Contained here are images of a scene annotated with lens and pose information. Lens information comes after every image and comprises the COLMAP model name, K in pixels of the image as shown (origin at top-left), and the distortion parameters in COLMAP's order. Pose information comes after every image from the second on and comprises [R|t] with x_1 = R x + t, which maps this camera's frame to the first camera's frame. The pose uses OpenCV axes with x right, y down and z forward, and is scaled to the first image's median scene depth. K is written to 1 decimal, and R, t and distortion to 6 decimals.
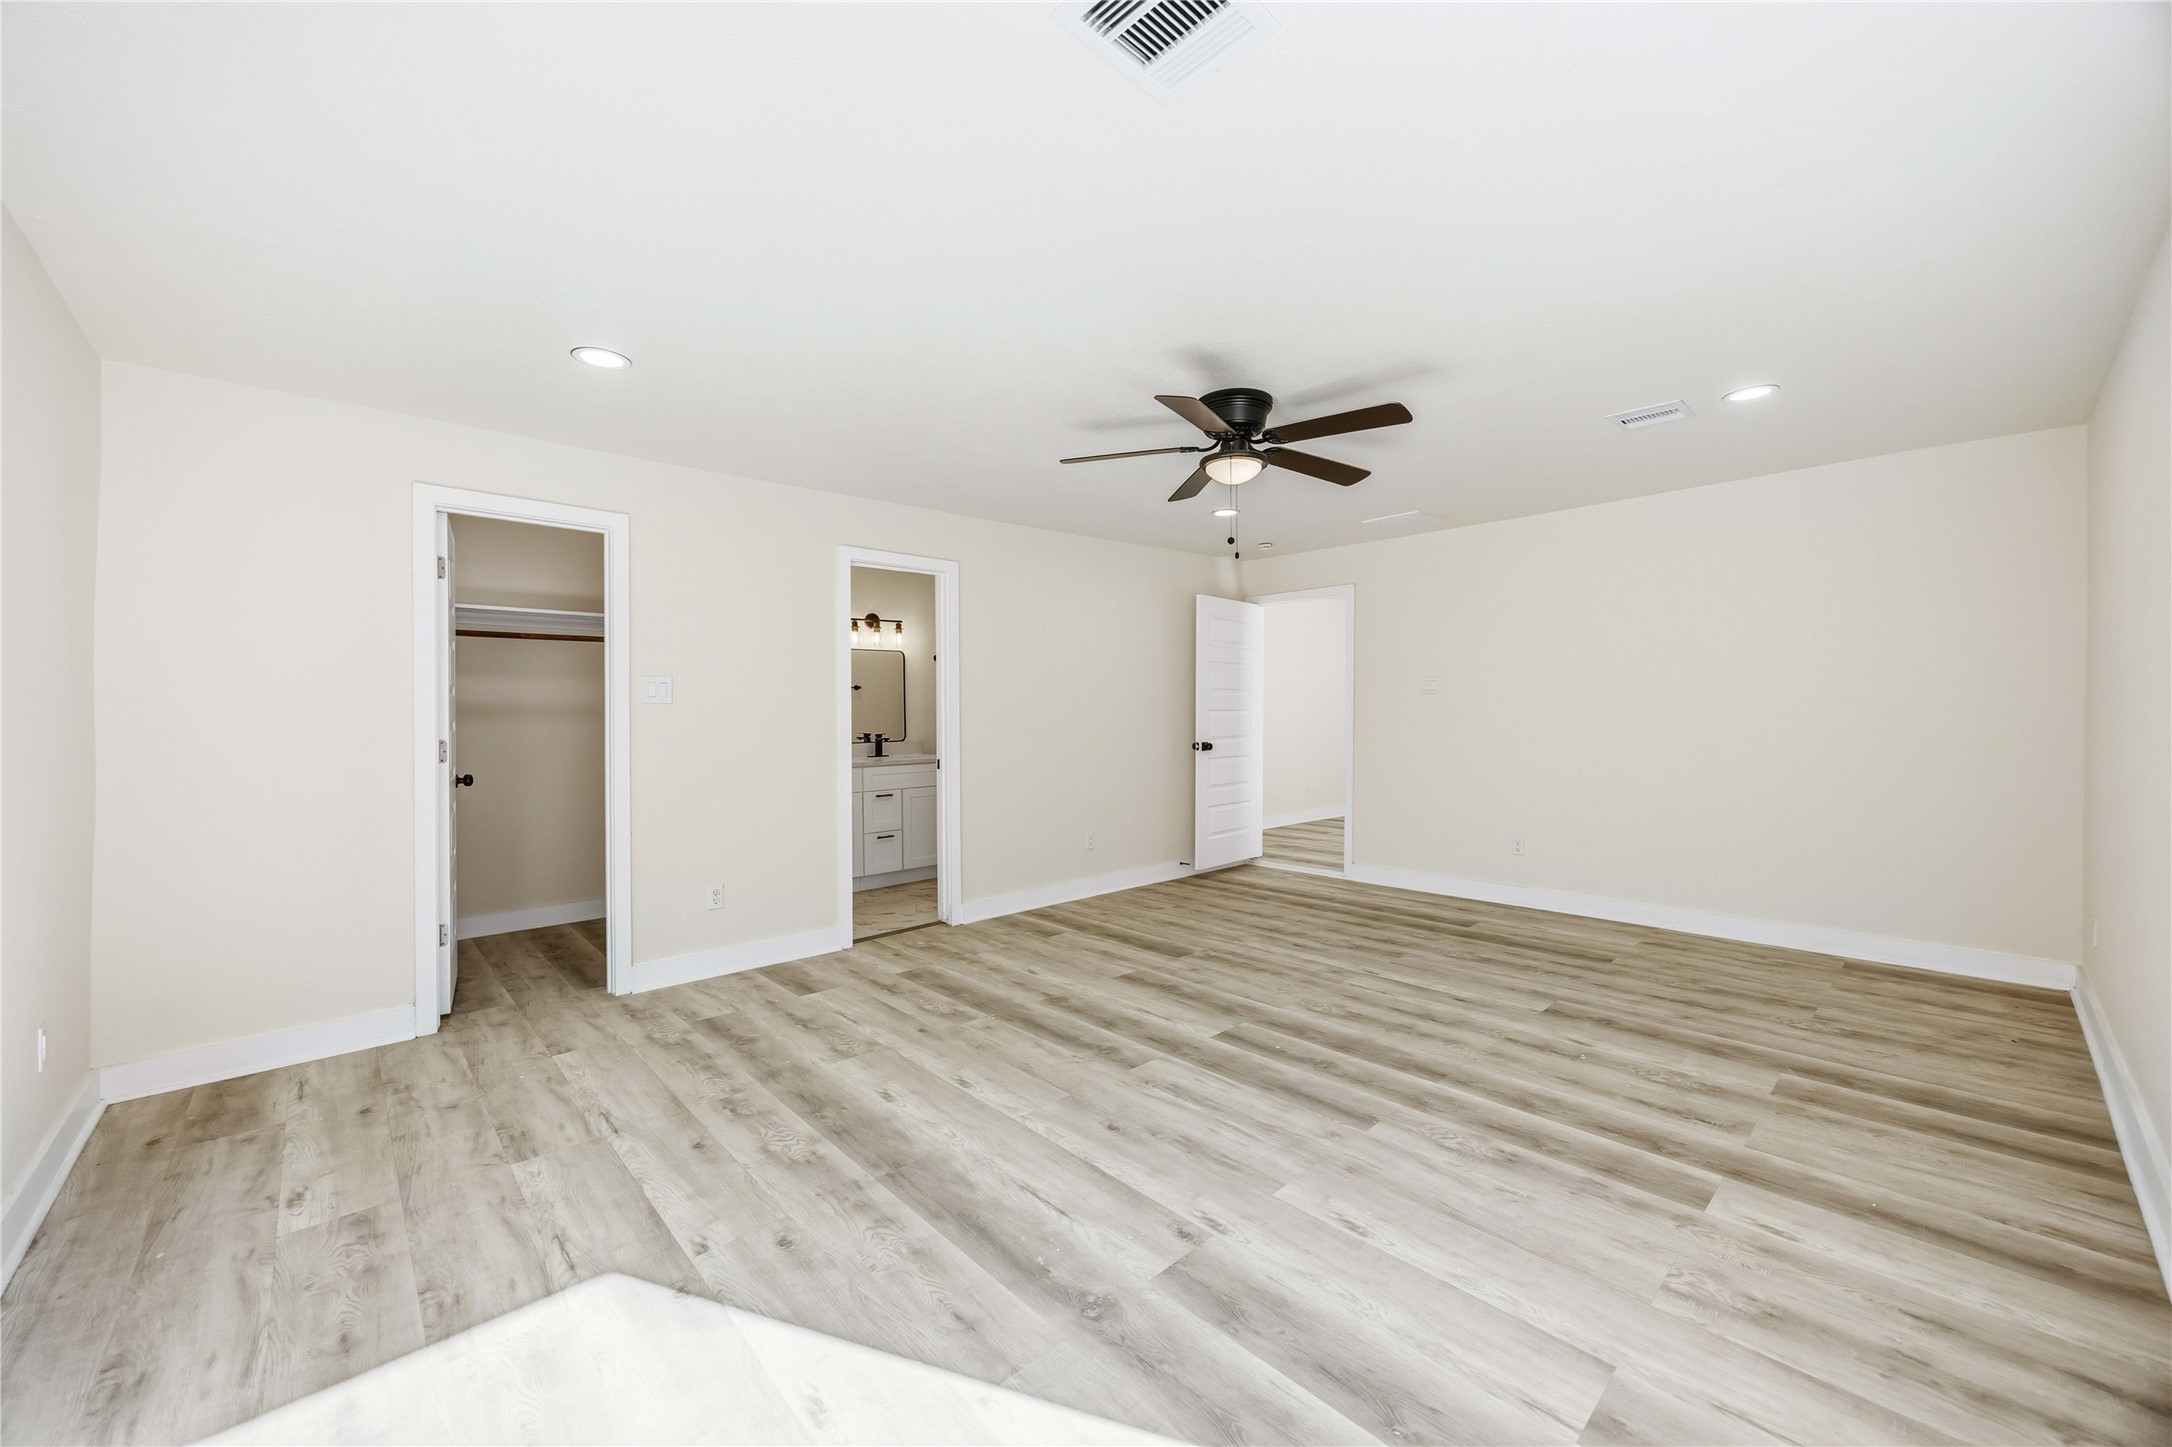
lens RADIAL K [[828.2, 0, 1072.8], [0, 828.2, 726.6], [0, 0, 1]] dist [0.003377, 0.000093]
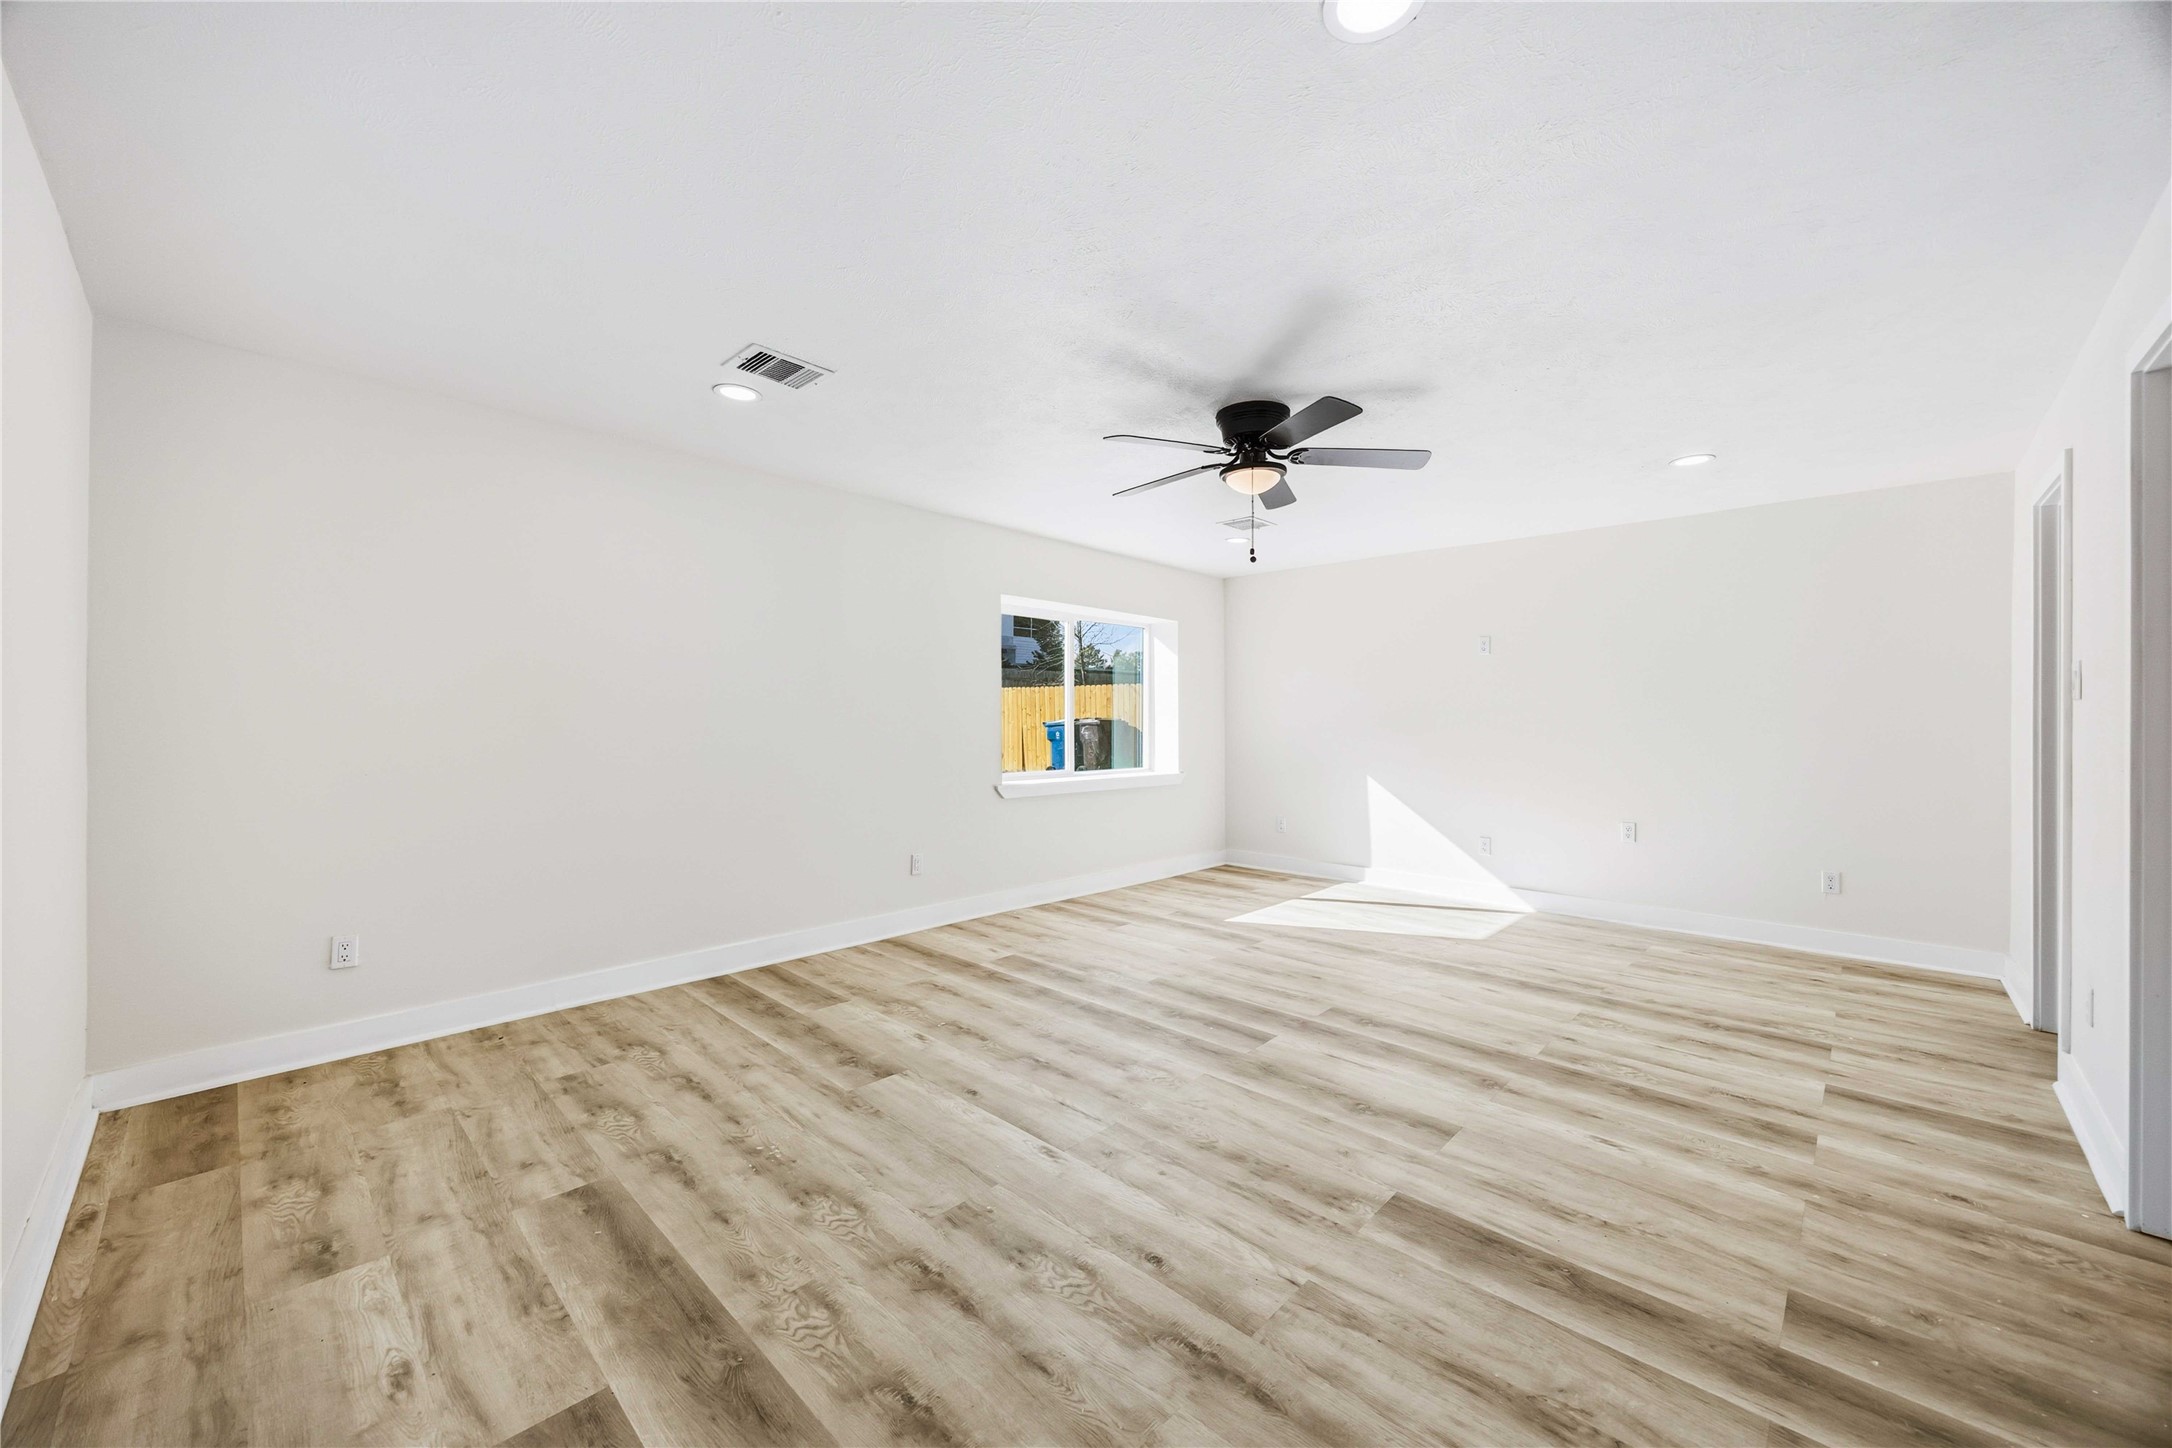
lens RADIAL K [[828.2, 0, 1090.5], [0, 828.2, 720.5], [0, 0, 1]] dist [0.003377, 0.000093]
pose [[-0.996756, 0.003682, -0.080397, 0.457807], [0.002053, 0.999791, 0.020331, -0.028019], [0.080455, 0.020100, -0.996556, 1.922244]]
